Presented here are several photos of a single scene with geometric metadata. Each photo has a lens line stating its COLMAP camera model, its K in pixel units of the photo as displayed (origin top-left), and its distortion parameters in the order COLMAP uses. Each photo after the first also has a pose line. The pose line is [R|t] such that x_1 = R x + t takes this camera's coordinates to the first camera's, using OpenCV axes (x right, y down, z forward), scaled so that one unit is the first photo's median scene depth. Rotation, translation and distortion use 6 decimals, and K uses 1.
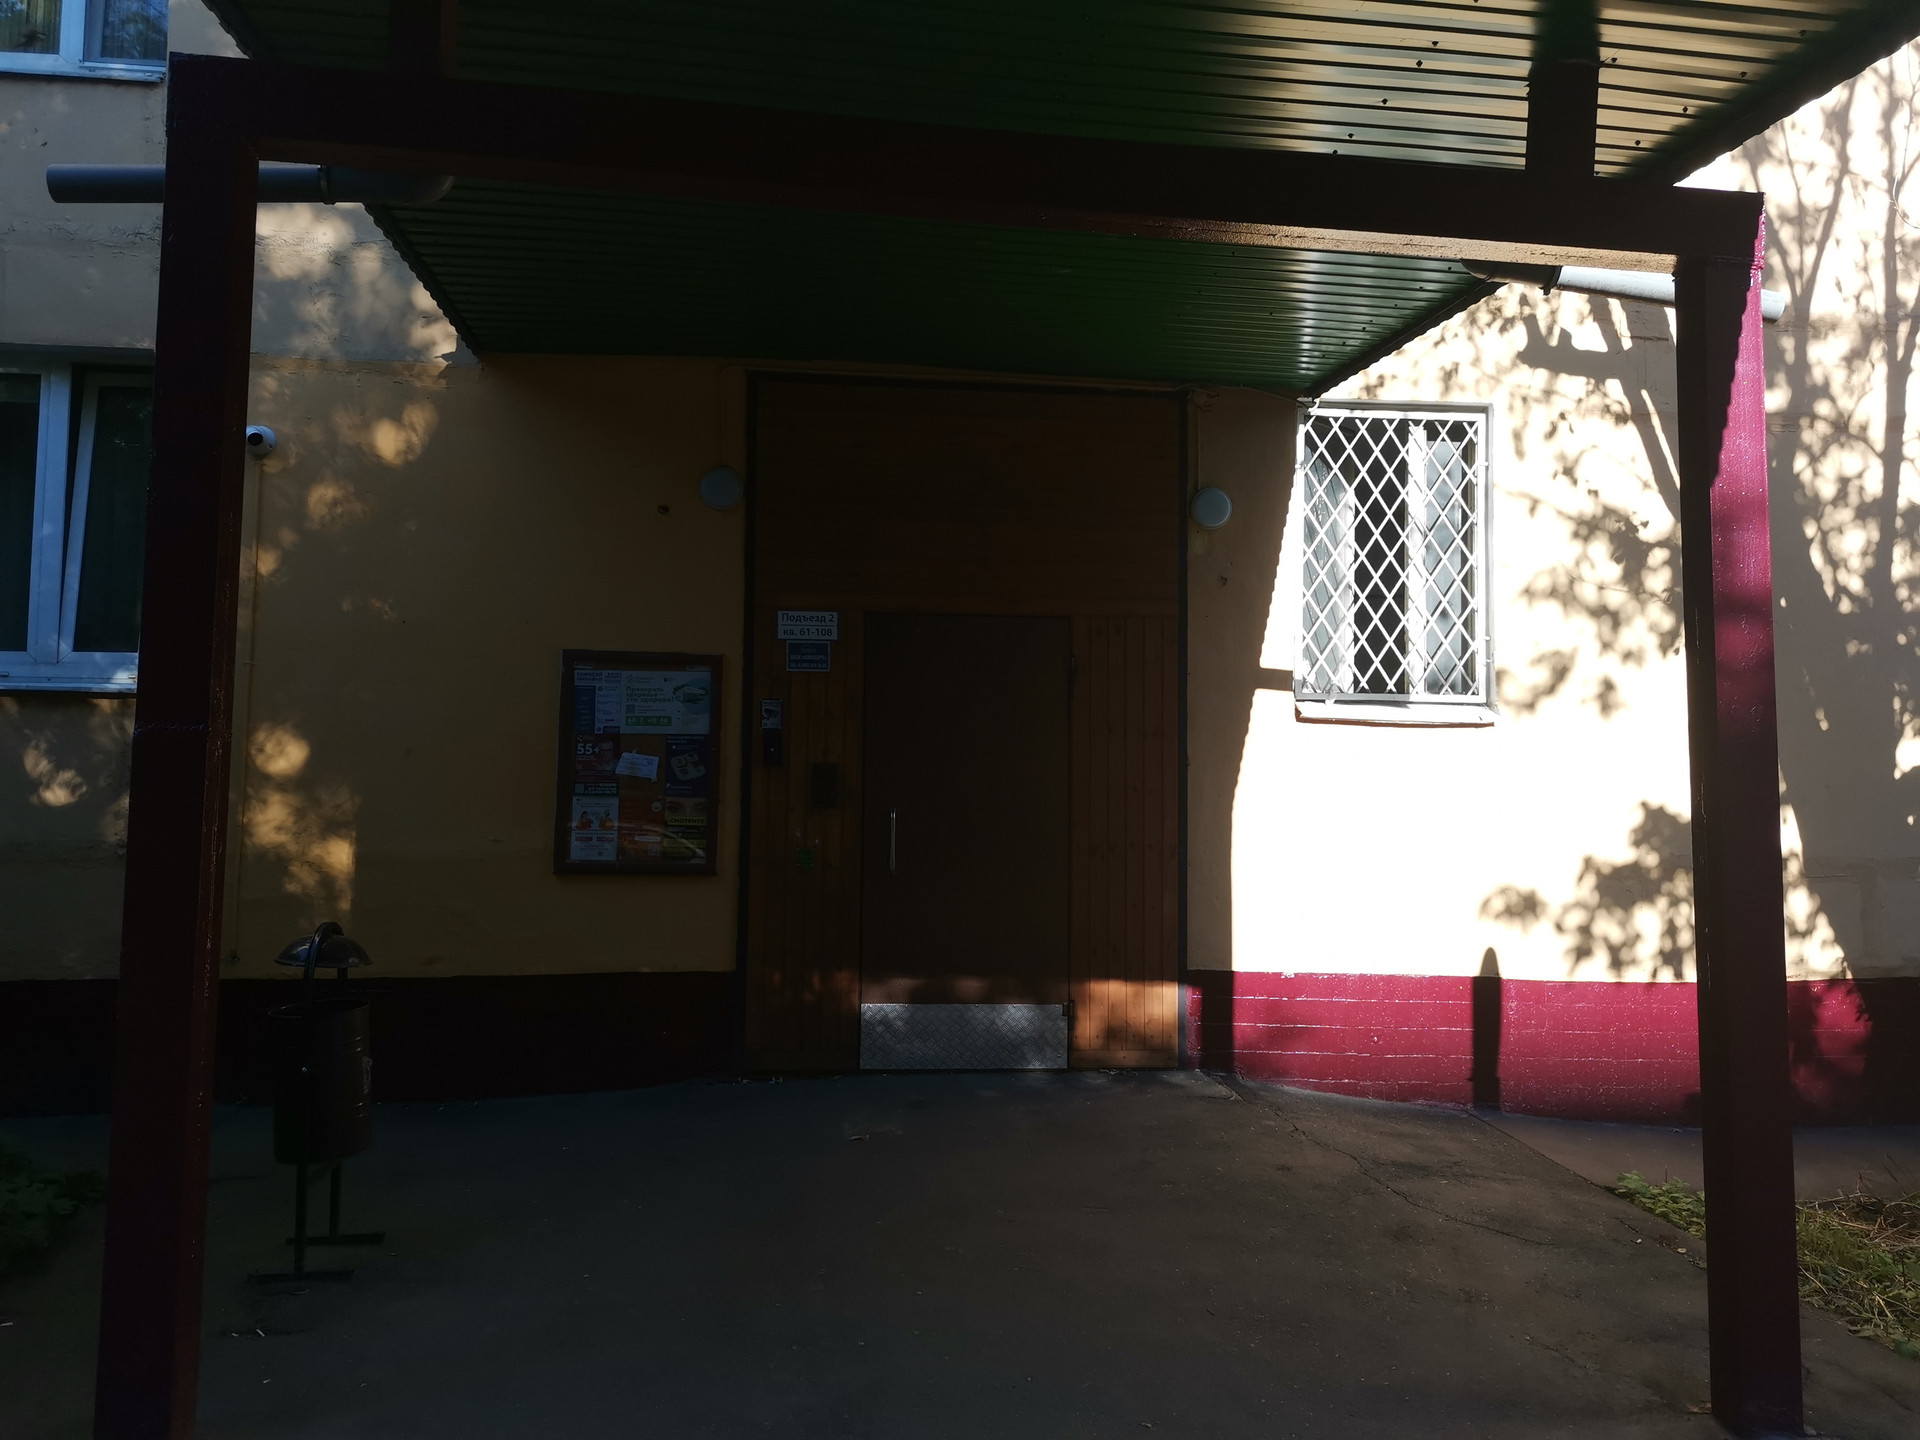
lens RADIAL K [[1418.4, 0, 957.1], [0, 1418.4, 719.5], [0, 0, 1]] dist [0.112532, -0.152196]
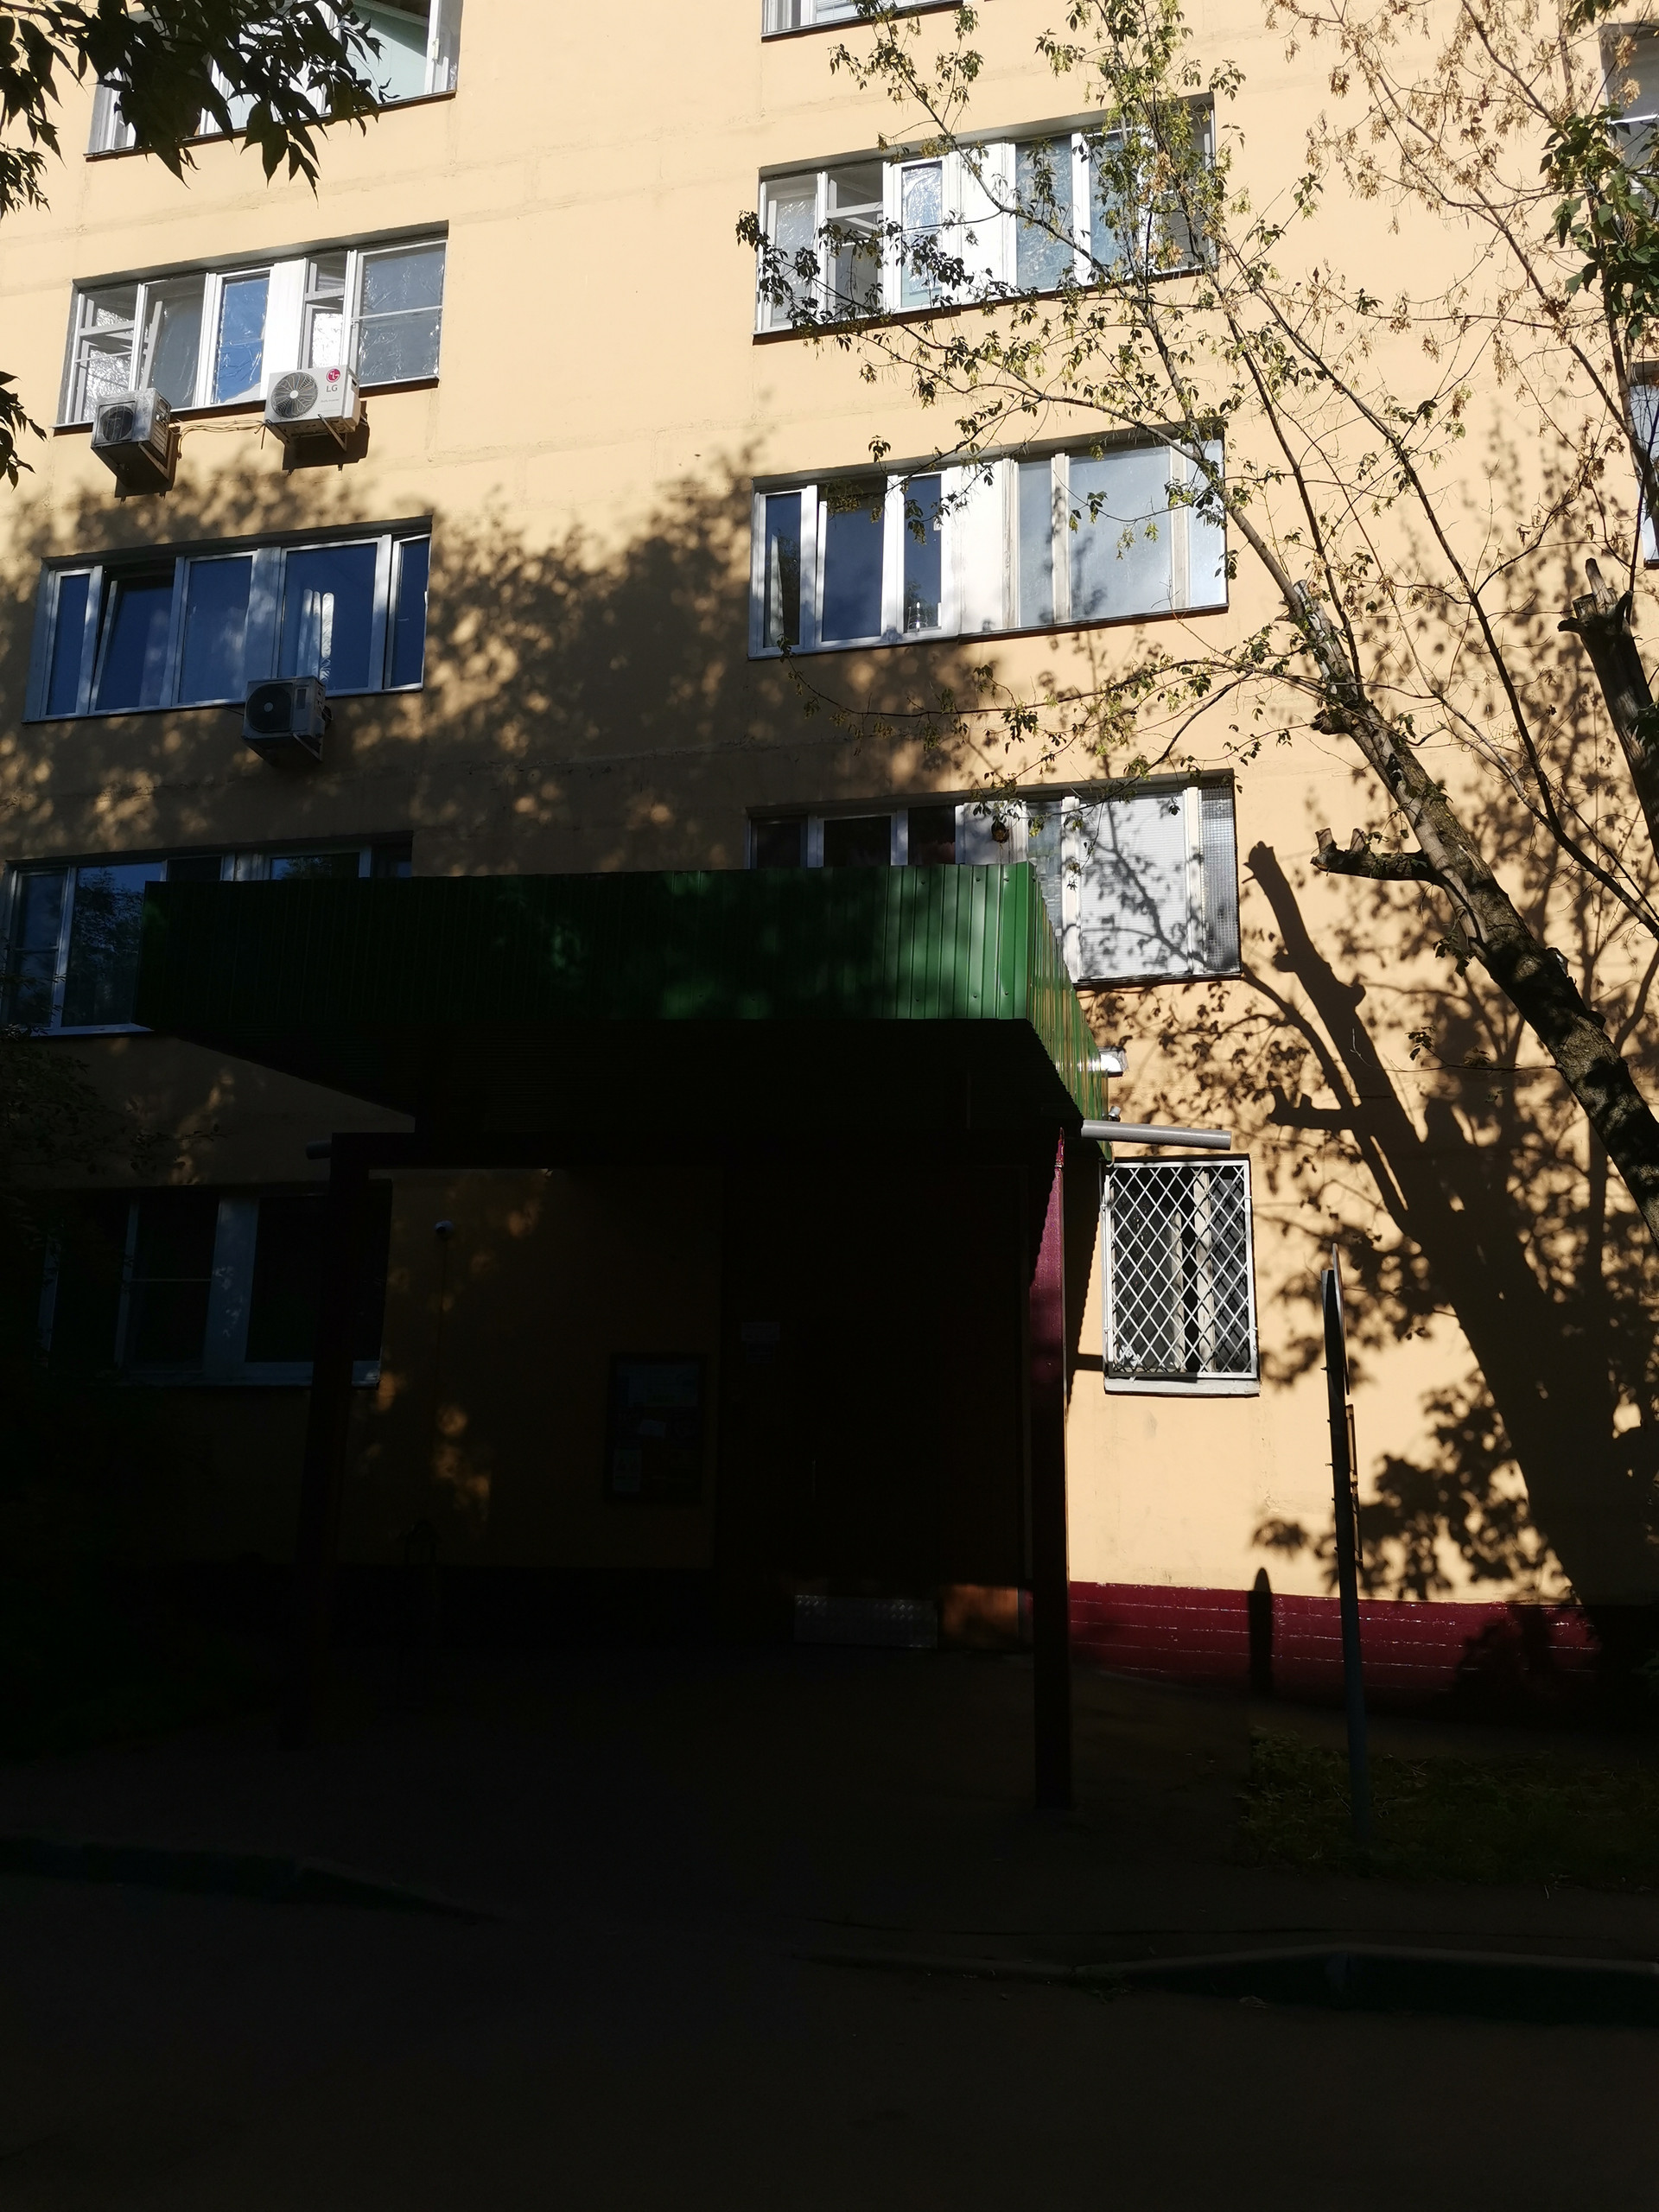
lens RADIAL K [[1634.1, 0, 834.8], [0, 1634.1, 1108.2], [0, 0, 1]] dist [0.112532, -0.152196]
pose [[0.945355, -0.064338, -0.319633, 0.499034], [0.017609, 0.988981, -0.146991, -0.040267], [0.325568, 0.133330, 0.936071, -0.580622]]
